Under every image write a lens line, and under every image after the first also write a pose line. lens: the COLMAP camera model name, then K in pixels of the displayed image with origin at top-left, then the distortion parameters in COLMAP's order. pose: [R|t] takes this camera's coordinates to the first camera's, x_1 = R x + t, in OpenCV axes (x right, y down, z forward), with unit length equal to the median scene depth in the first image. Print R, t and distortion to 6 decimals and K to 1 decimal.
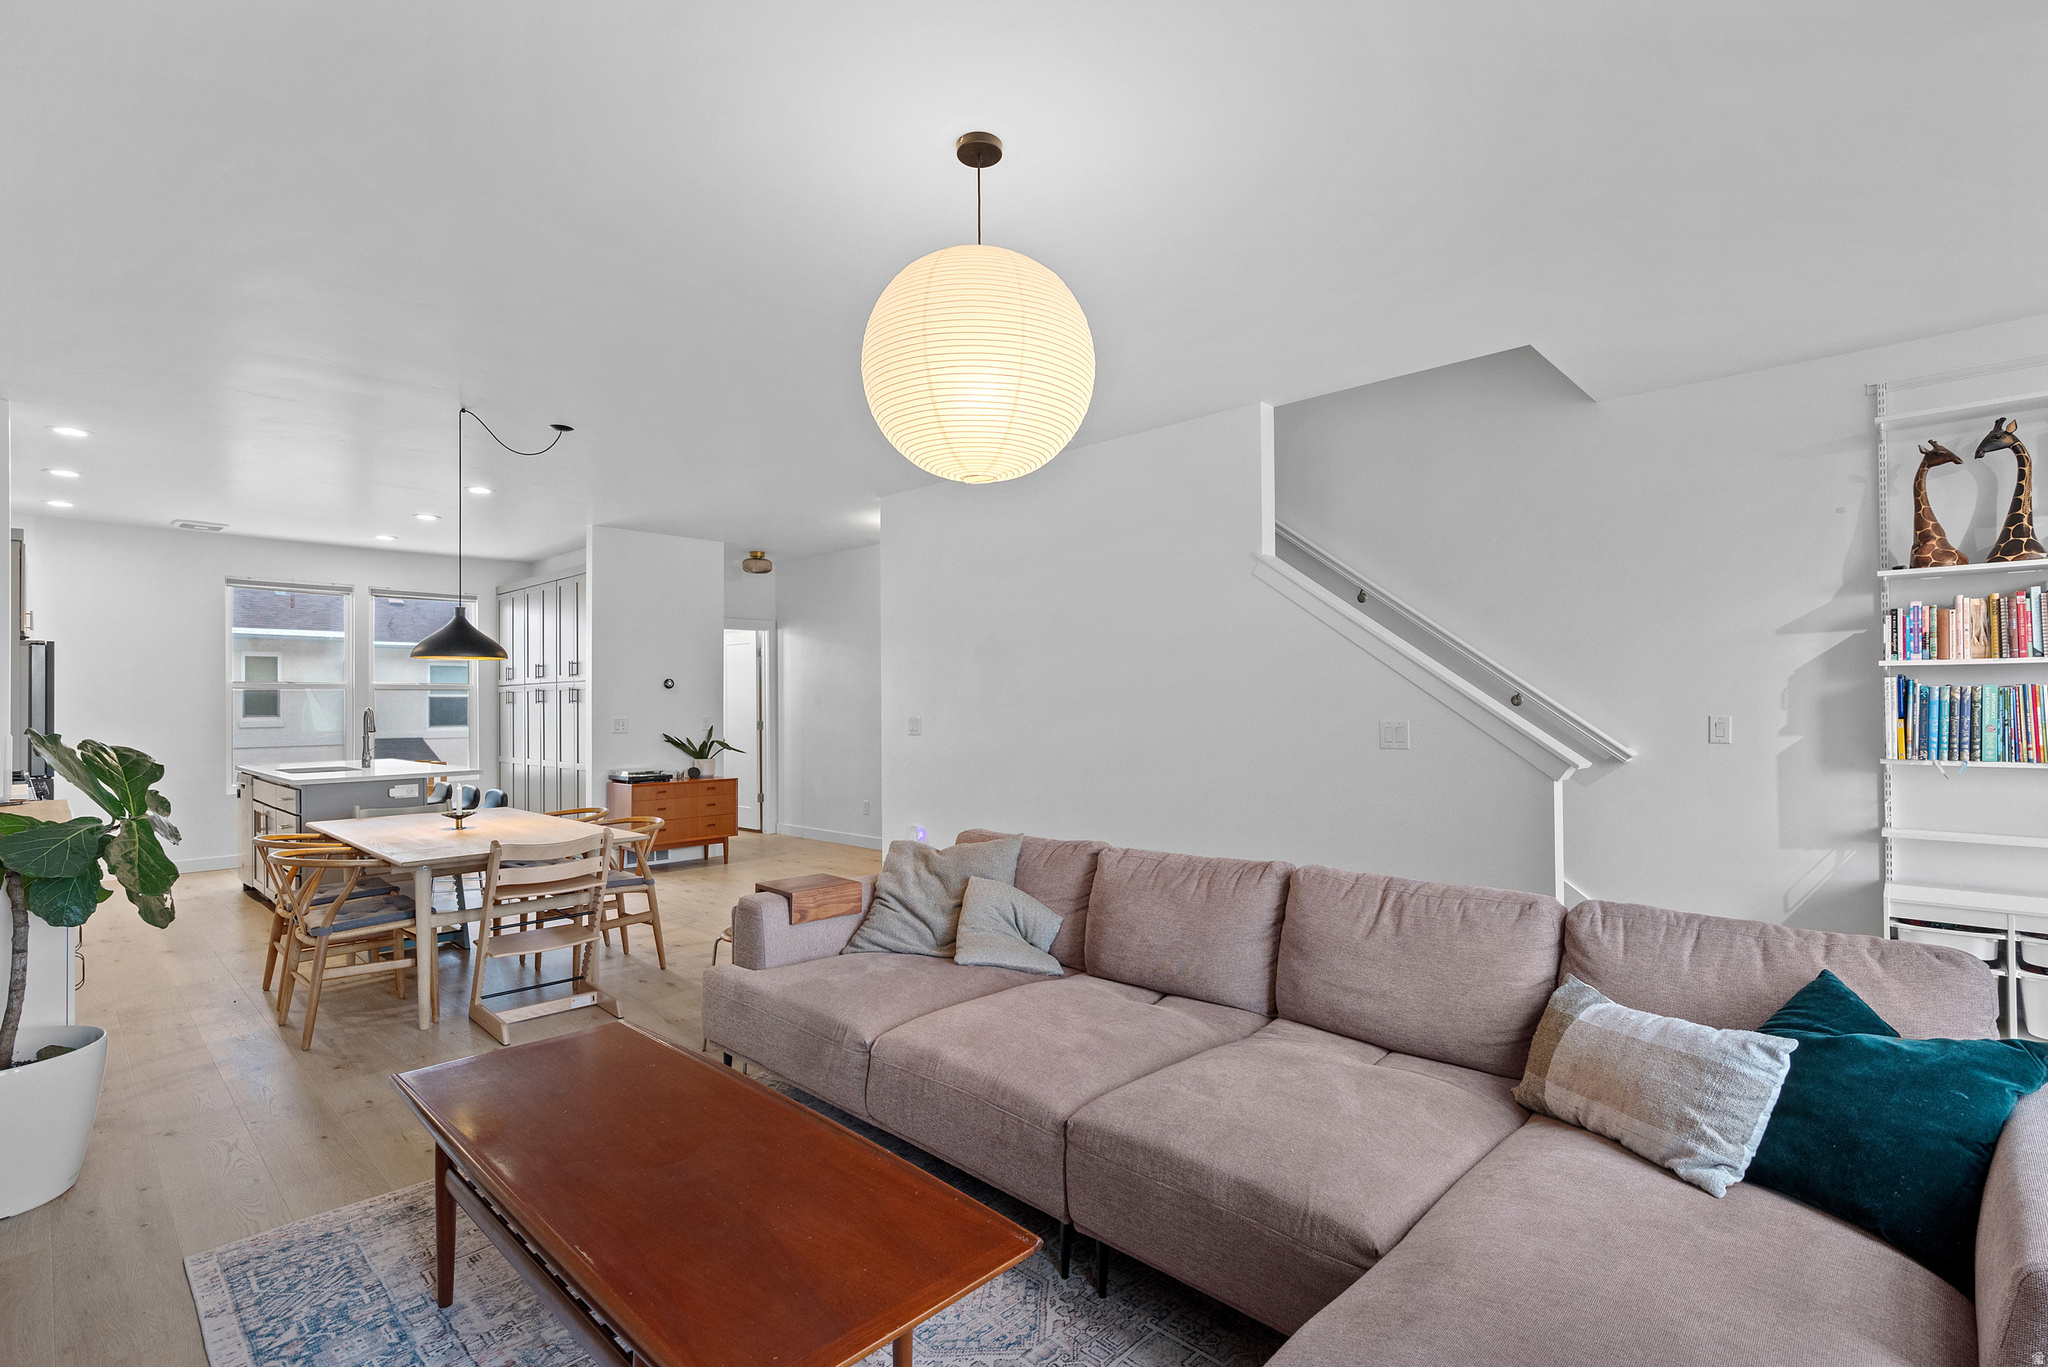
lens RADIAL K [[949.4, 0, 1027.6], [0, 949.4, 704.0], [0, 0, 1]] dist [-0.001219, -0.000340]
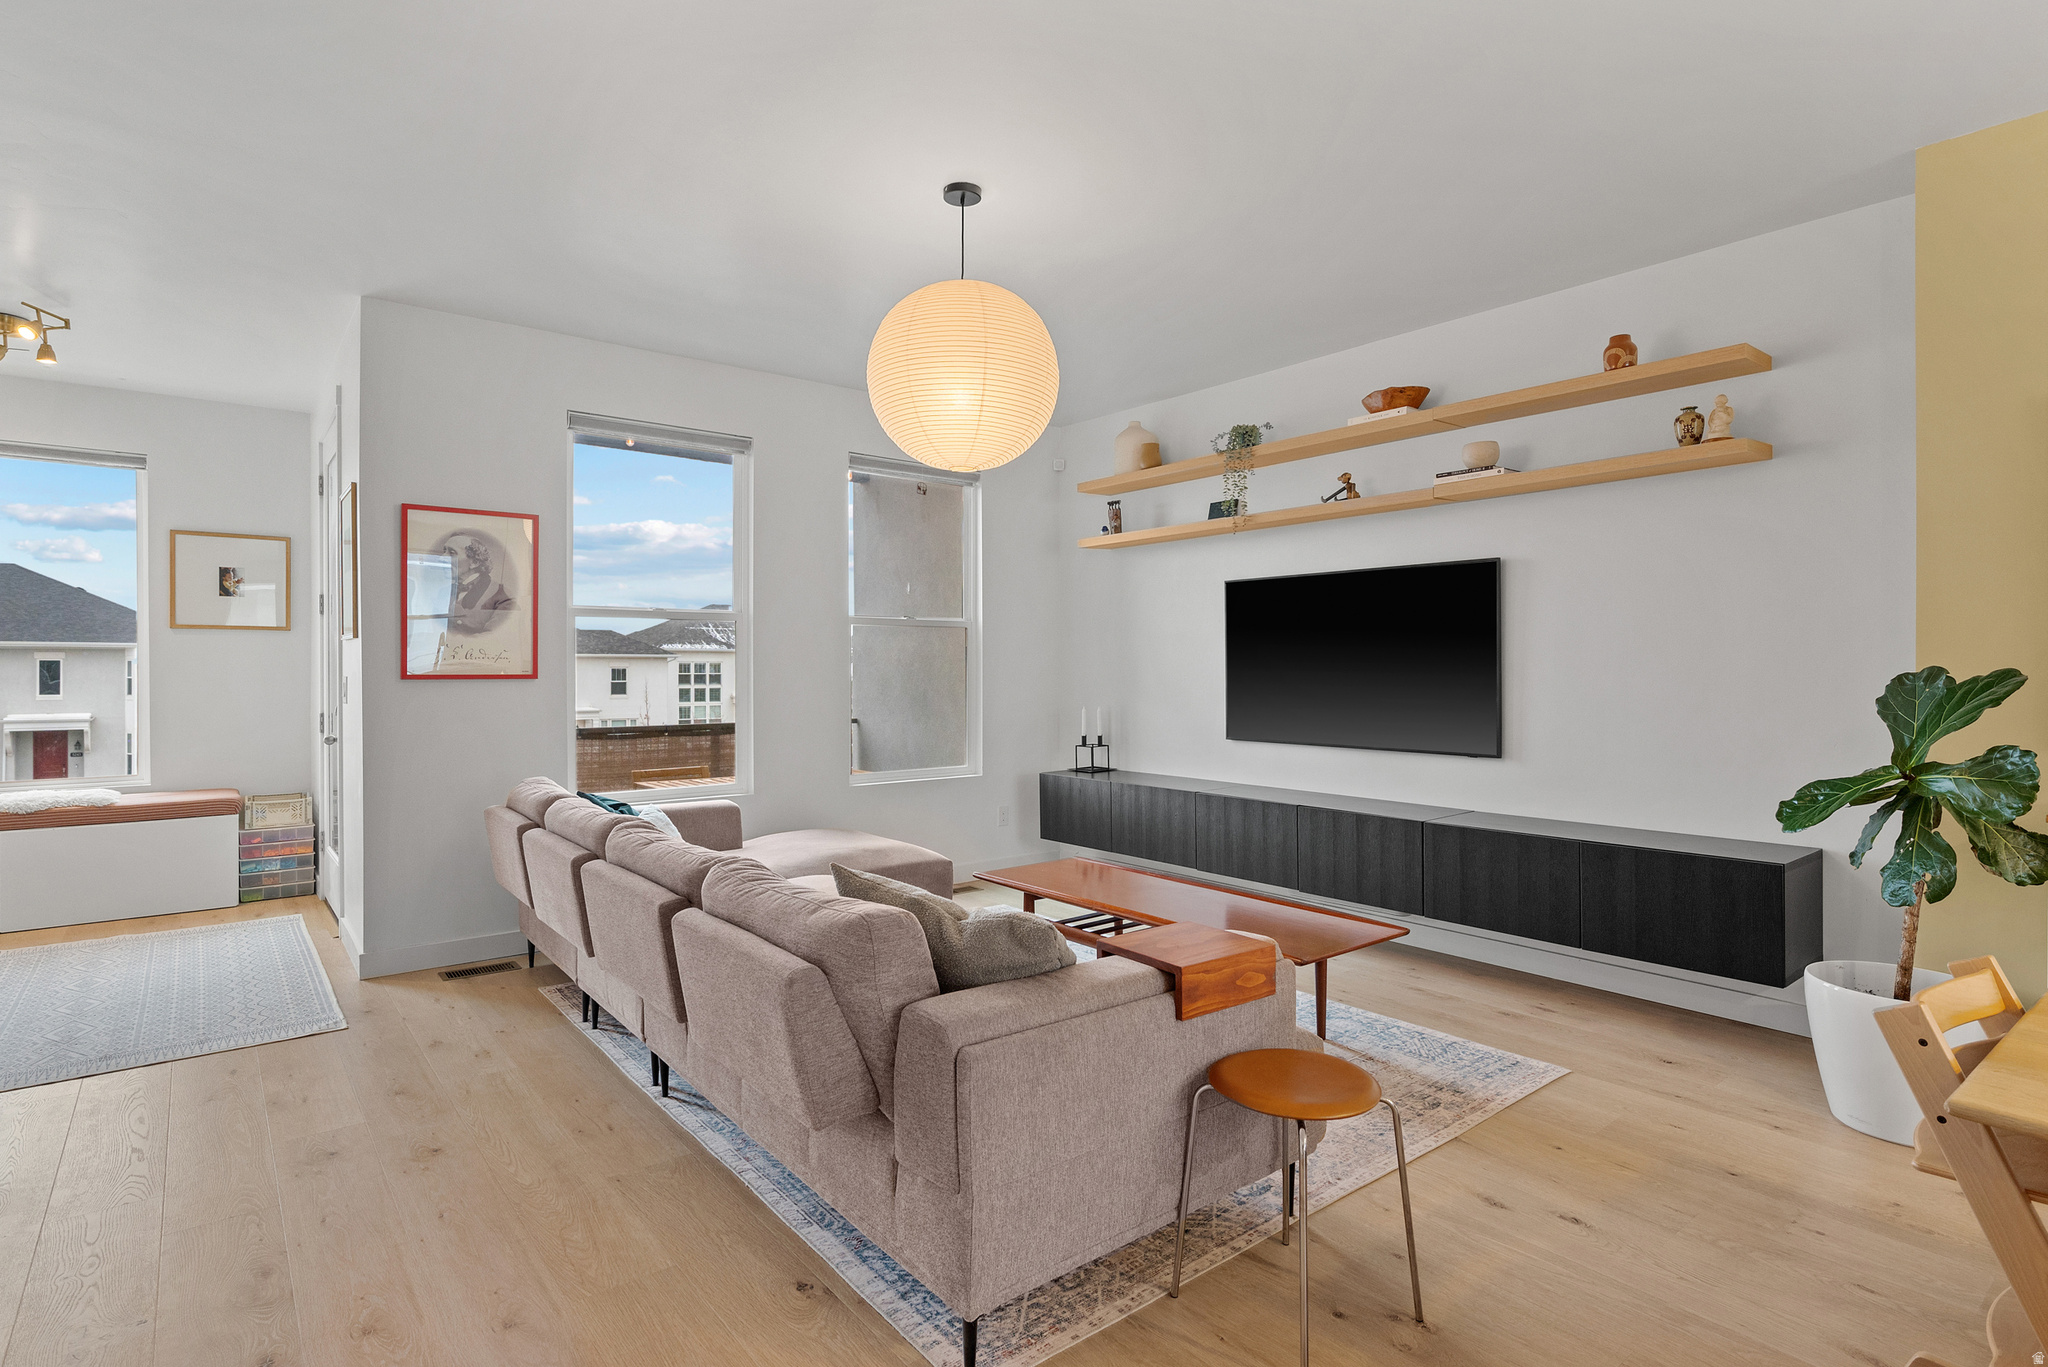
lens RADIAL K [[1025.8, 0, 1022.4], [0, 1025.8, 672.0], [0, 0, 1]] dist [-0.003001, -0.000596]
pose [[-0.991261, 0.007244, 0.131713, -0.203800], [0.007471, 0.999971, 0.001230, 0.014360], [-0.131701, 0.002203, -0.991287, 1.576041]]
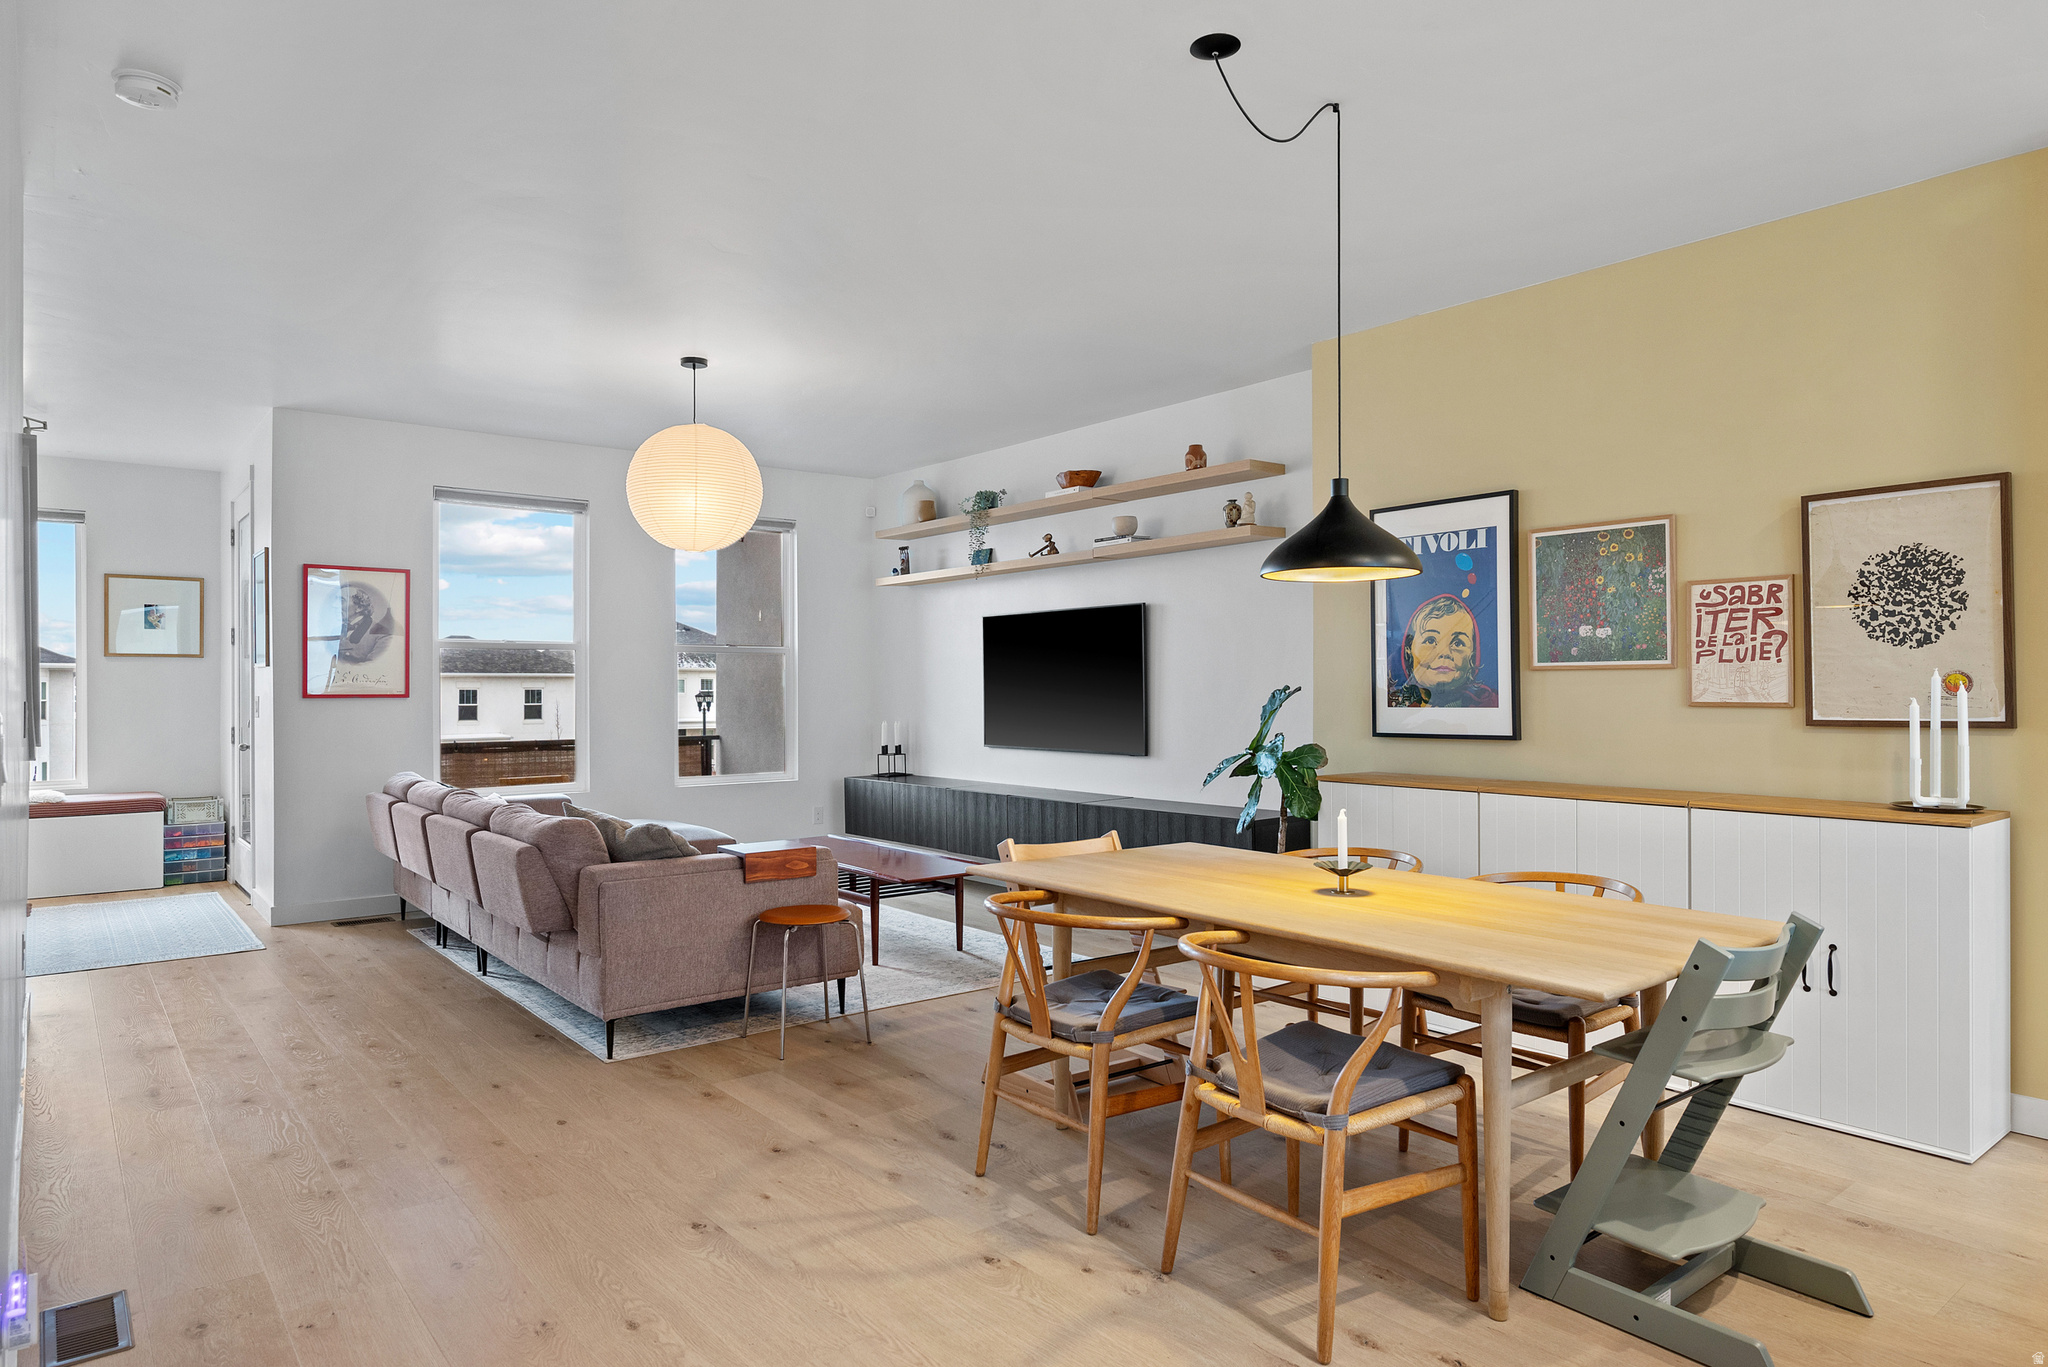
lens RADIAL K [[1197.2, 0, 1024.0], [0, 1197.2, 683.5], [0, 0, 1]] dist [-0.004905, -0.000560]
pose [[-0.992477, 0.011029, 0.121931, -0.644967], [0.010361, 0.999928, -0.006110, 0.019294], [-0.121989, -0.004801, -0.992520, 2.165476]]
